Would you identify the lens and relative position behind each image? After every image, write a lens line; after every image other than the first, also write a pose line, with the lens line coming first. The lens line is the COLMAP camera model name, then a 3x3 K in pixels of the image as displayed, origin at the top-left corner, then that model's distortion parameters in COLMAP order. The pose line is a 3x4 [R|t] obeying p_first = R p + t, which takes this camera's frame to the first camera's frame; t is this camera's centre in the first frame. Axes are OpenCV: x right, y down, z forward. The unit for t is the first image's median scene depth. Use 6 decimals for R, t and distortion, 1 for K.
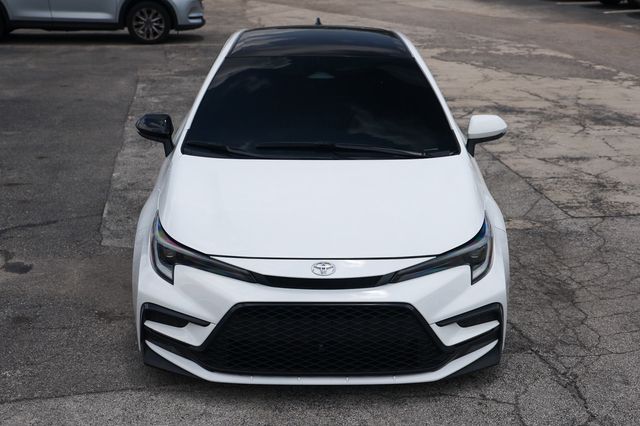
lens RADIAL K [[936.2, 0, 320.0], [0, 936.2, 213.0], [0, 0, 1]] dist [0.153381, -0.008288]
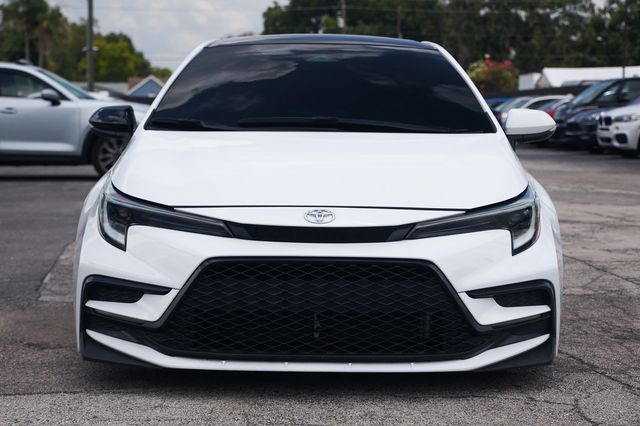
lens RADIAL K [[1173.5, 0, 320.0], [0, 1173.5, 213.0], [0, 0, 1]] dist [0.212066, 0.115962]
pose [[0.999939, 0.007339, -0.008240, 0.011218], [-0.008806, 0.980747, -0.195083, 0.231438], [0.006650, 0.195144, 0.980752, 0.043792]]
